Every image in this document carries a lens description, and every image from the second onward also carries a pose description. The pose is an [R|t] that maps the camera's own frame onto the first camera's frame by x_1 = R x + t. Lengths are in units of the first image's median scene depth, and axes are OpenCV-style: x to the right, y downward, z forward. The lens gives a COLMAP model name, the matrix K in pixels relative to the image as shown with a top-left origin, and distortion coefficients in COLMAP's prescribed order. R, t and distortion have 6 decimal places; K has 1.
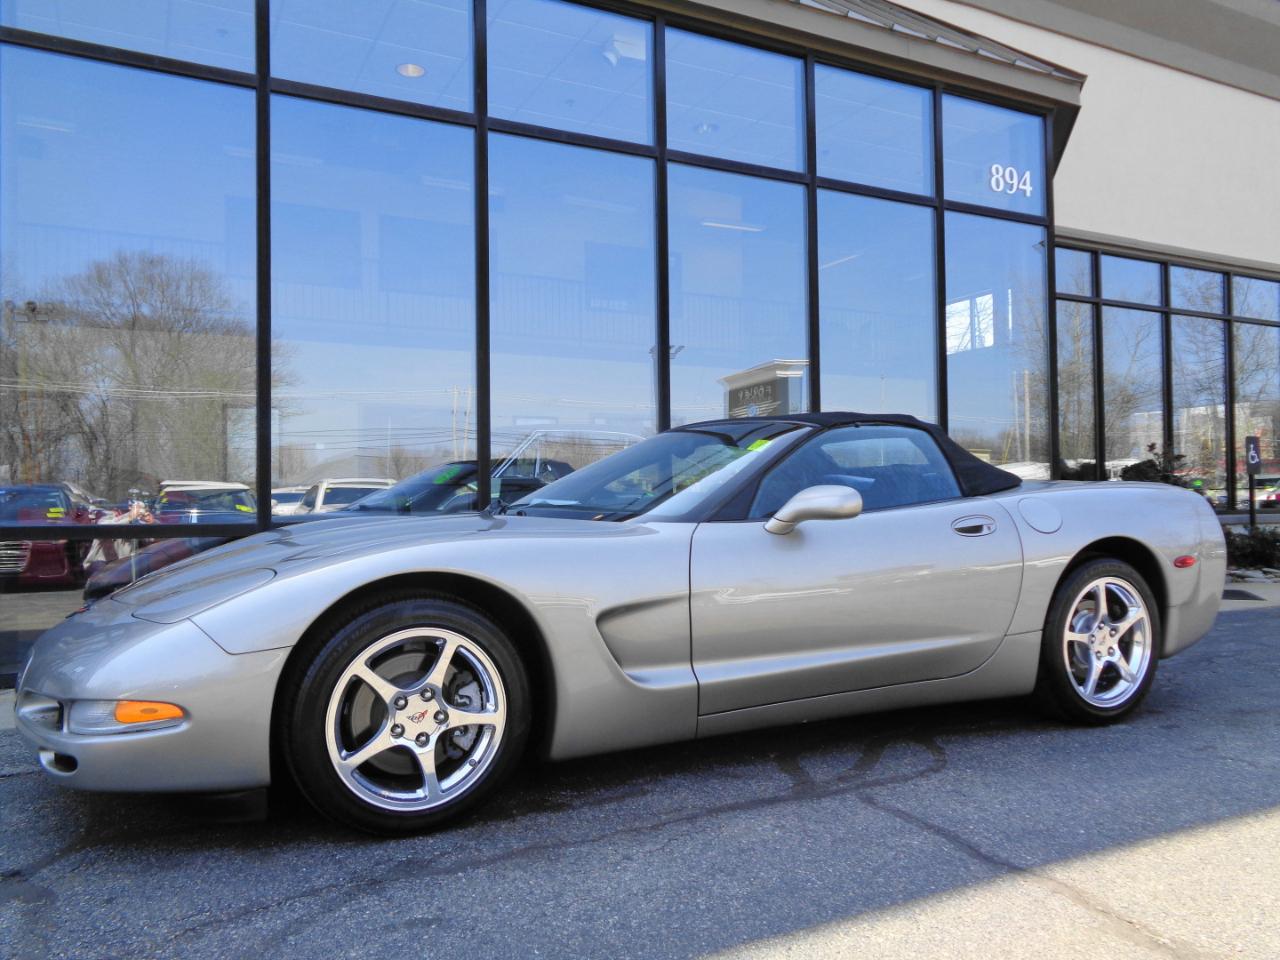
lens RADIAL K [[987.7, 0, 643.9], [0, 987.7, 480.3], [0, 0, 1]] dist [0.020345, 0.010818]
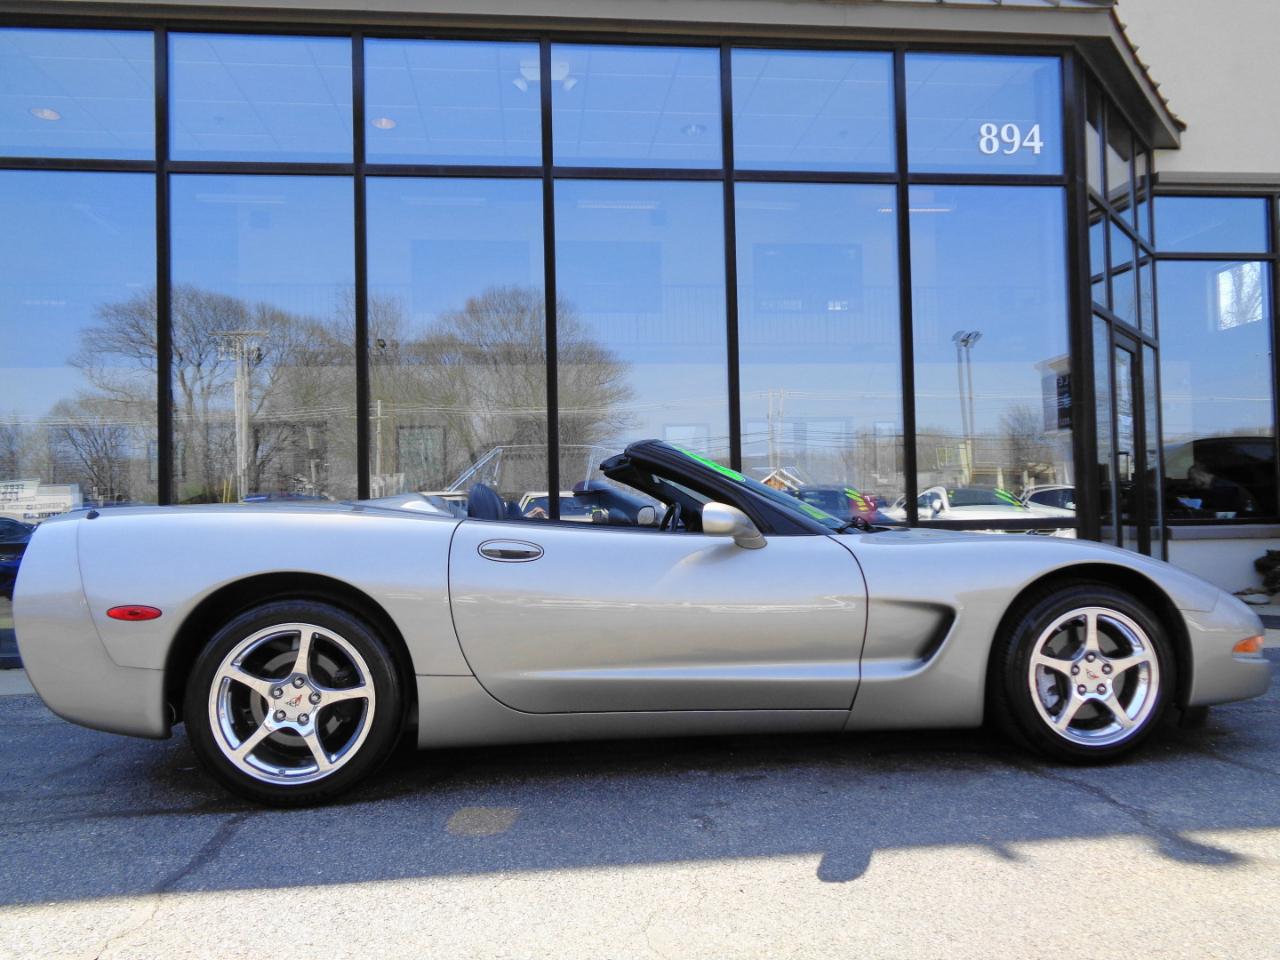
lens RADIAL K [[987.7, 0, 643.1], [0, 987.7, 476.6], [0, 0, 1]] dist [0.020345, 0.010818]
pose [[0.926089, -0.018680, -0.376843, 0.780991], [0.017895, 0.999824, -0.005583, -0.016944], [0.376881, -0.001573, 0.926260, 0.153272]]
